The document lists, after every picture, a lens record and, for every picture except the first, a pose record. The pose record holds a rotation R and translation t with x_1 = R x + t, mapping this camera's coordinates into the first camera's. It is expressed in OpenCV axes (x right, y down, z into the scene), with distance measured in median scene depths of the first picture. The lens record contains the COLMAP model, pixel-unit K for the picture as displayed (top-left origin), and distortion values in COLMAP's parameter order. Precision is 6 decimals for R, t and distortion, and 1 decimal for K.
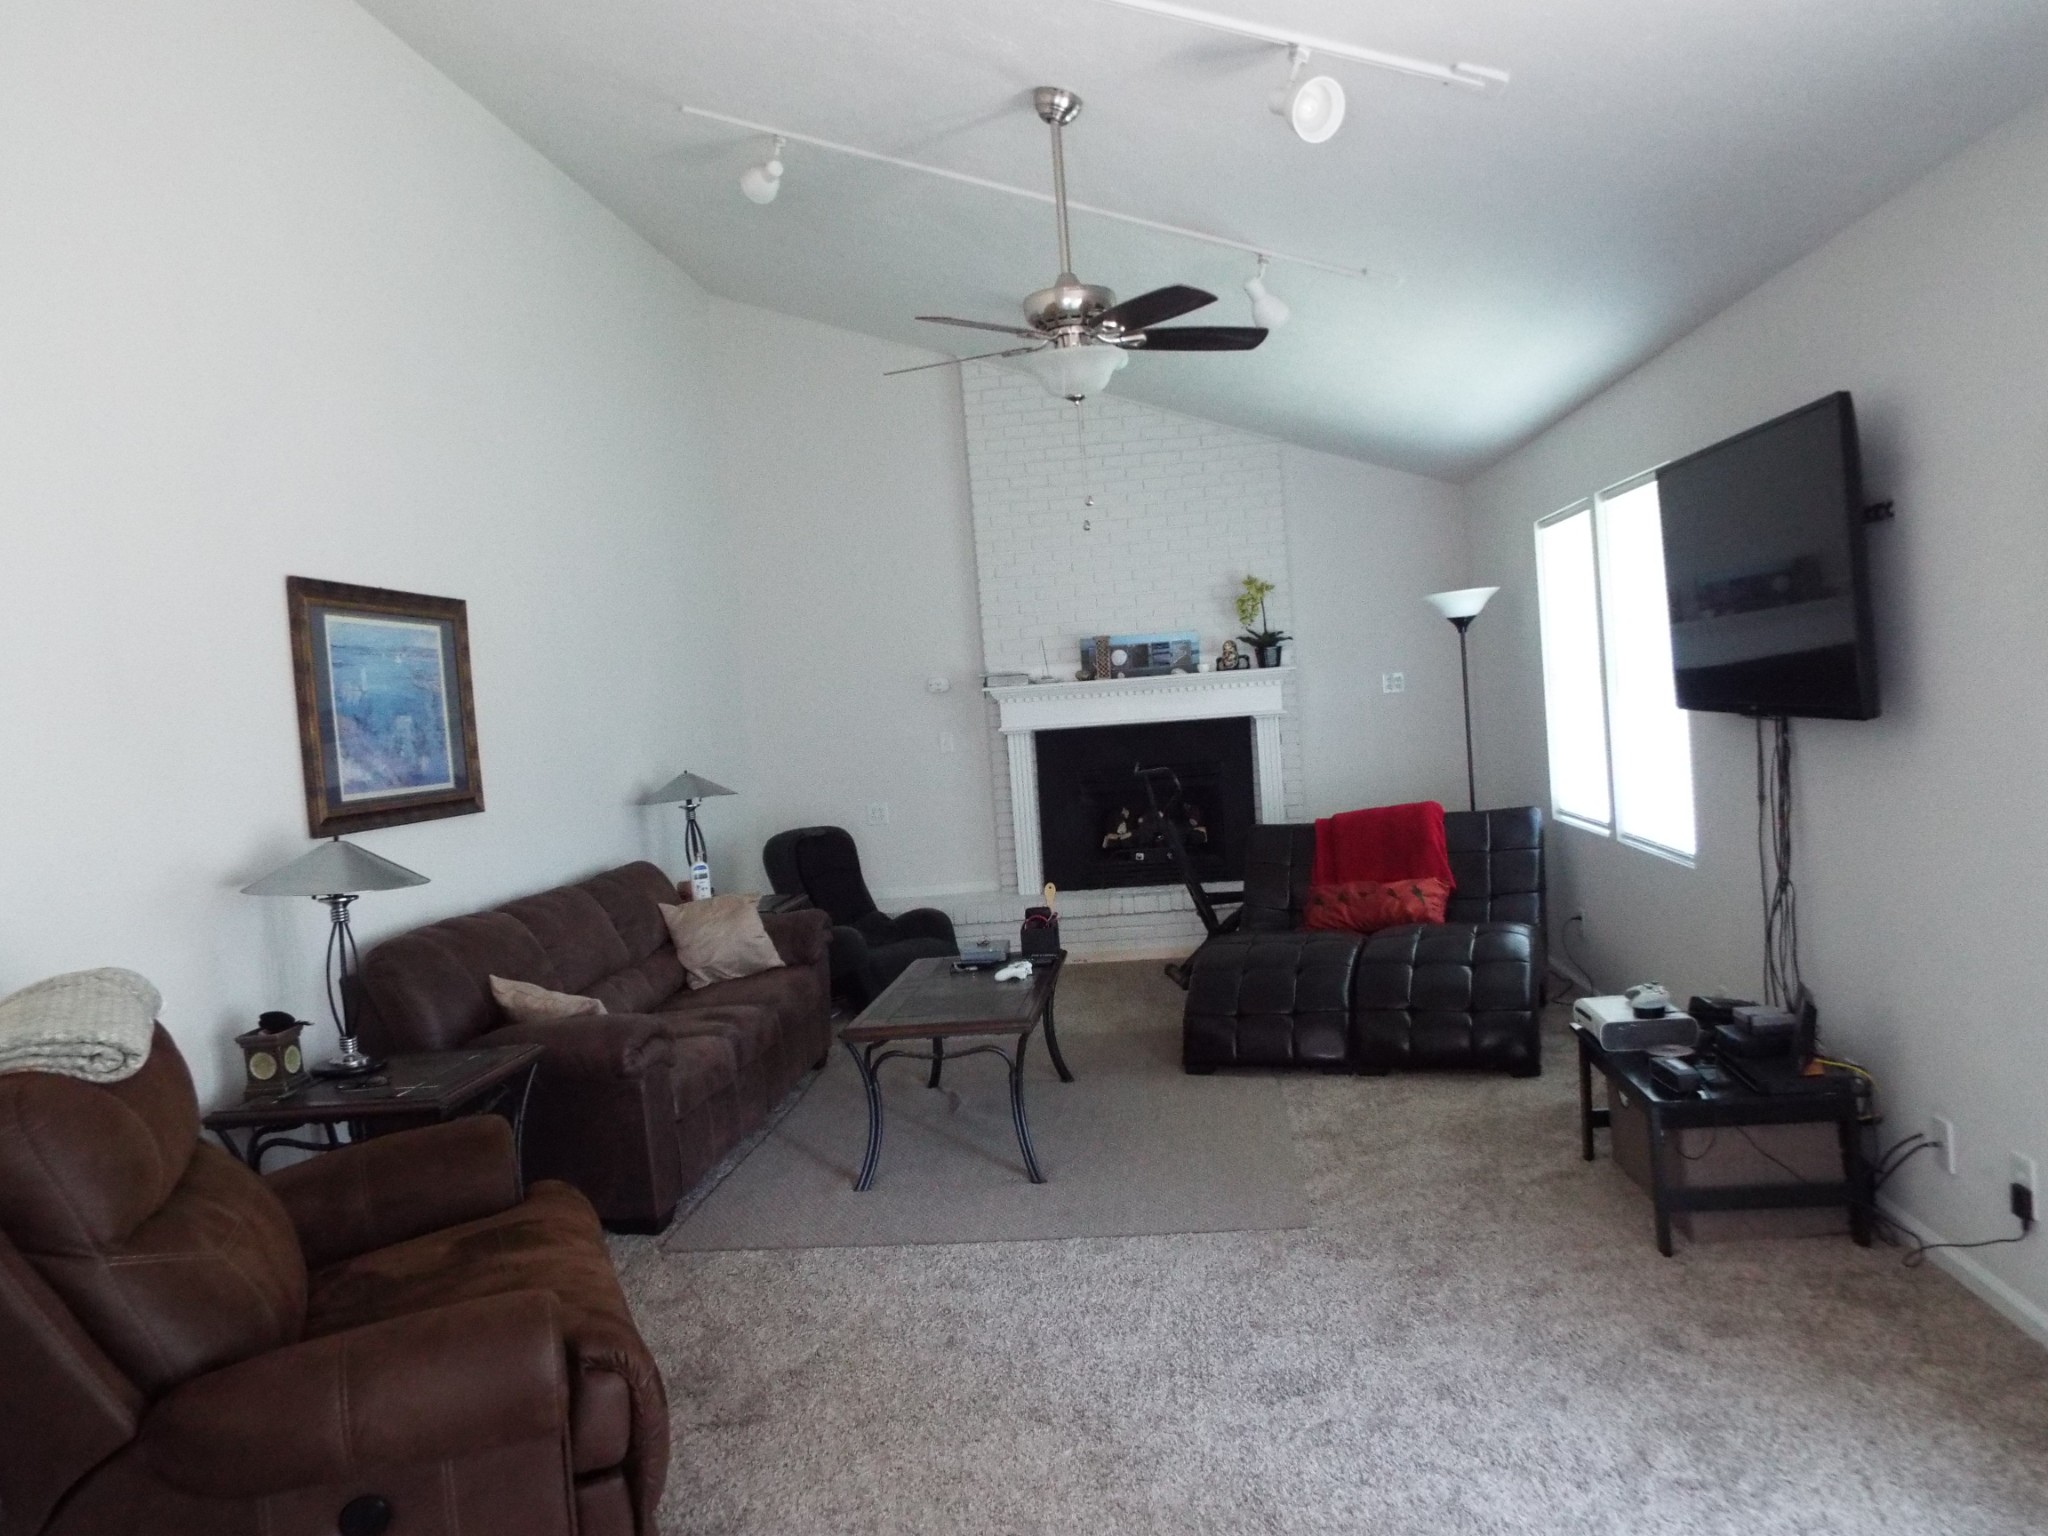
lens RADIAL K [[1484.5, 0, 1020.4], [0, 1484.5, 776.9], [0, 0, 1]] dist [-0.013596, 0.009237]
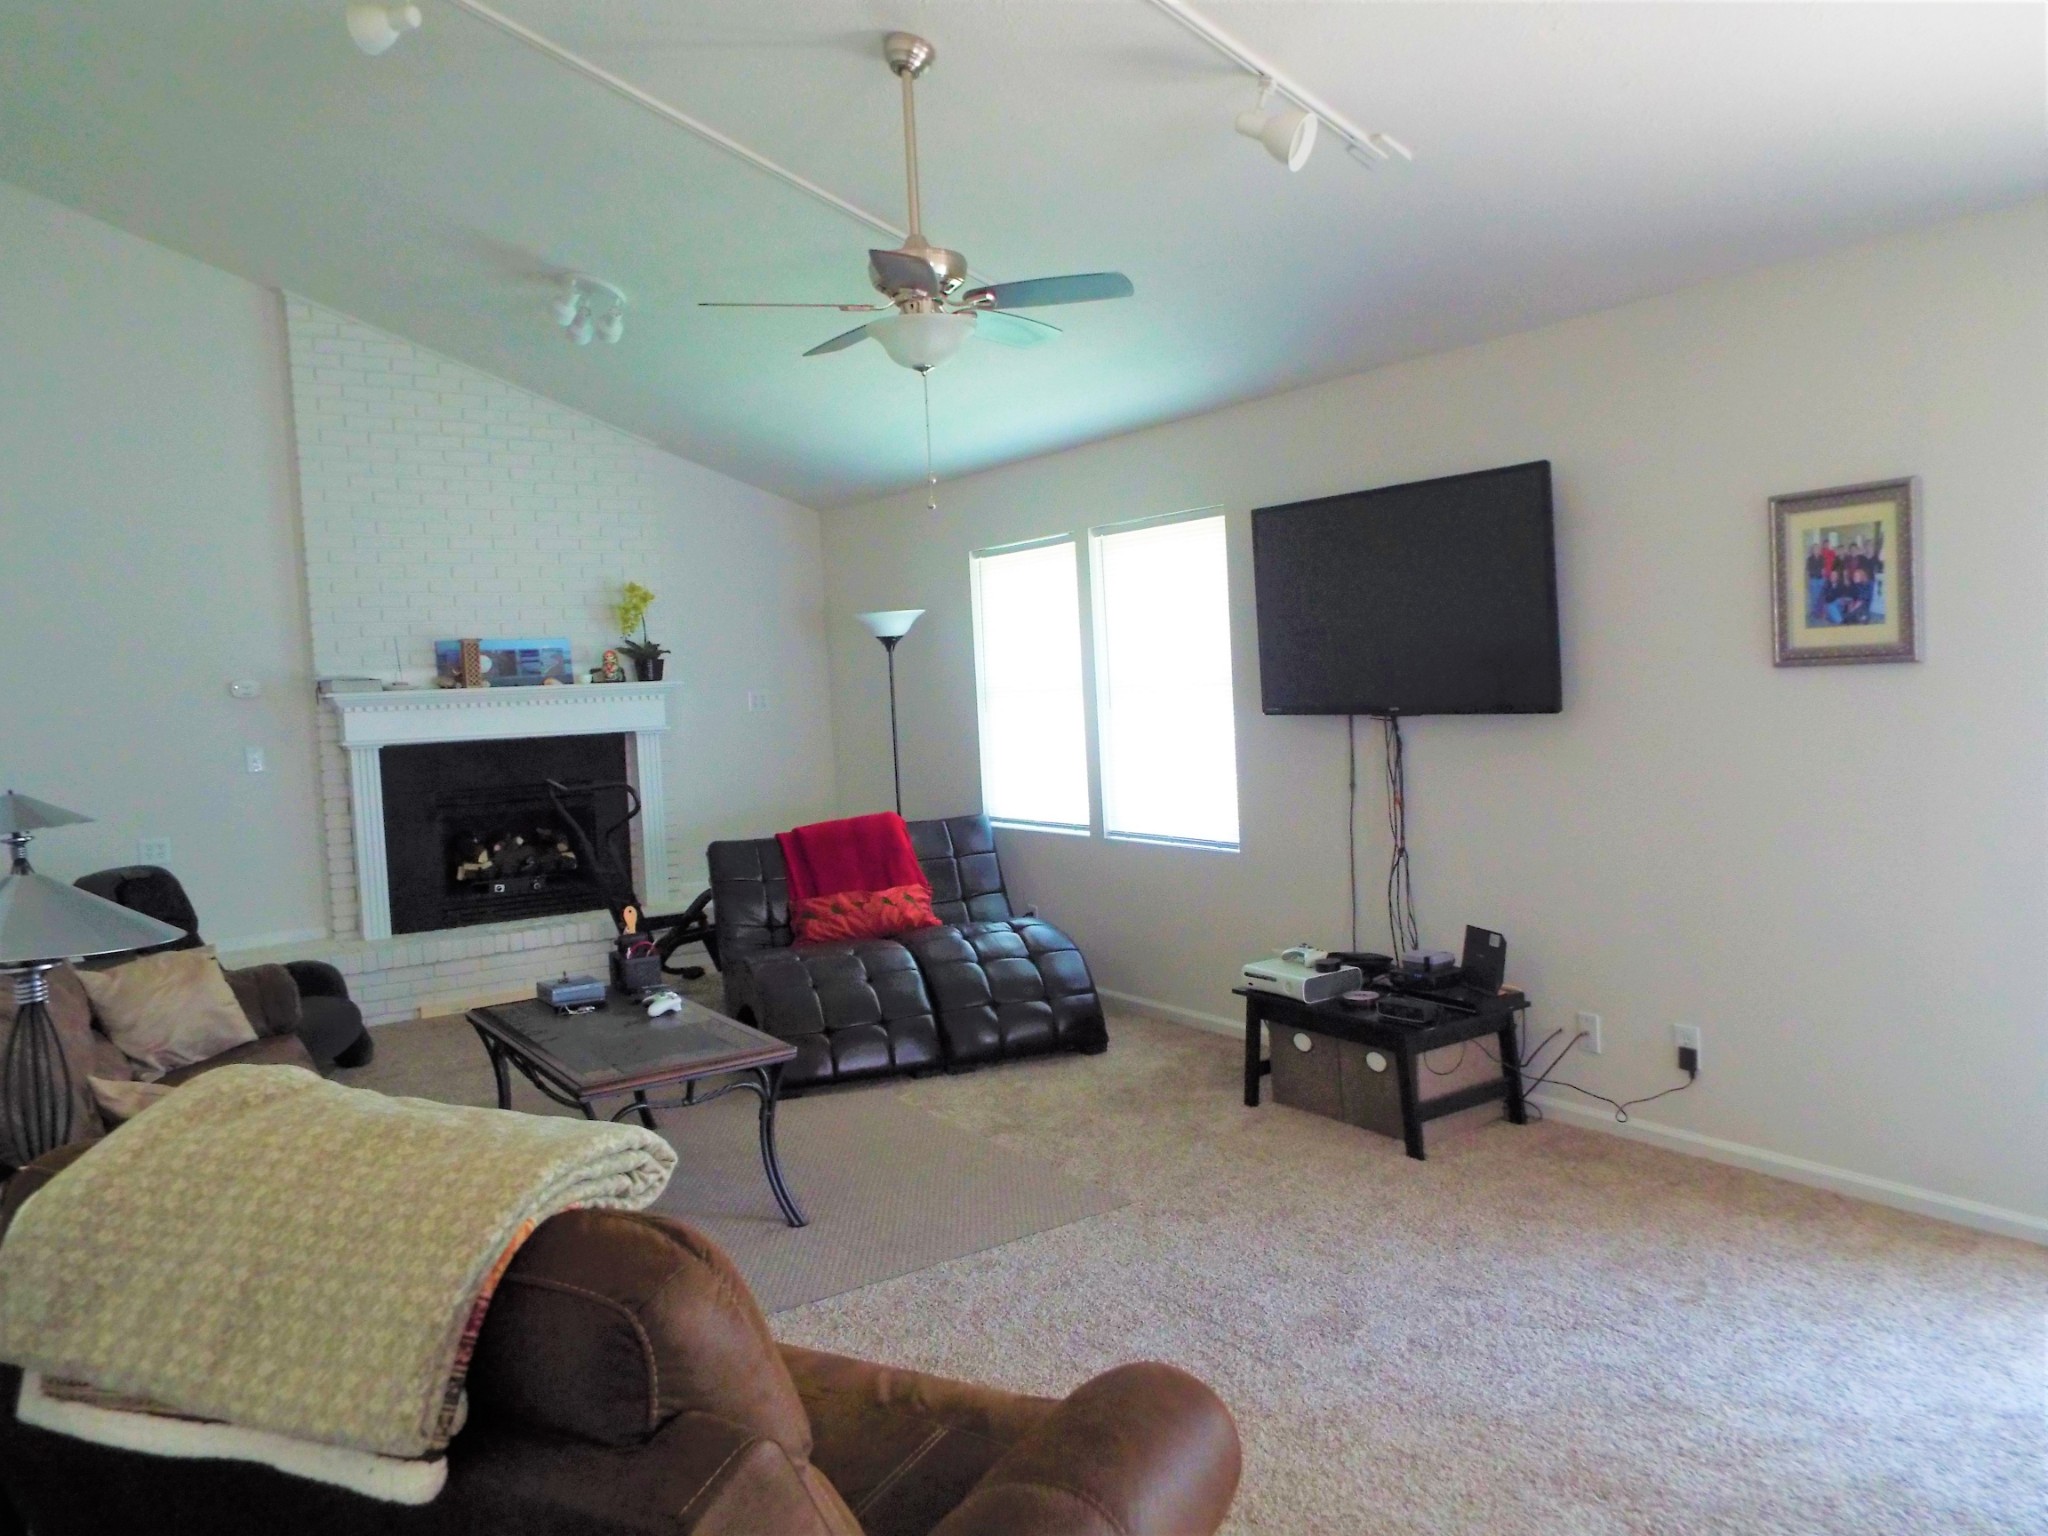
lens RADIAL K [[1484.5, 0, 1020.4], [0, 1484.5, 776.9], [0, 0, 1]] dist [-0.013596, 0.009237]
pose [[0.765381, -0.004101, 0.643564, -0.331135], [0.024103, 0.999461, -0.022296, 0.018108], [-0.643126, 0.032577, 0.765067, 0.157372]]
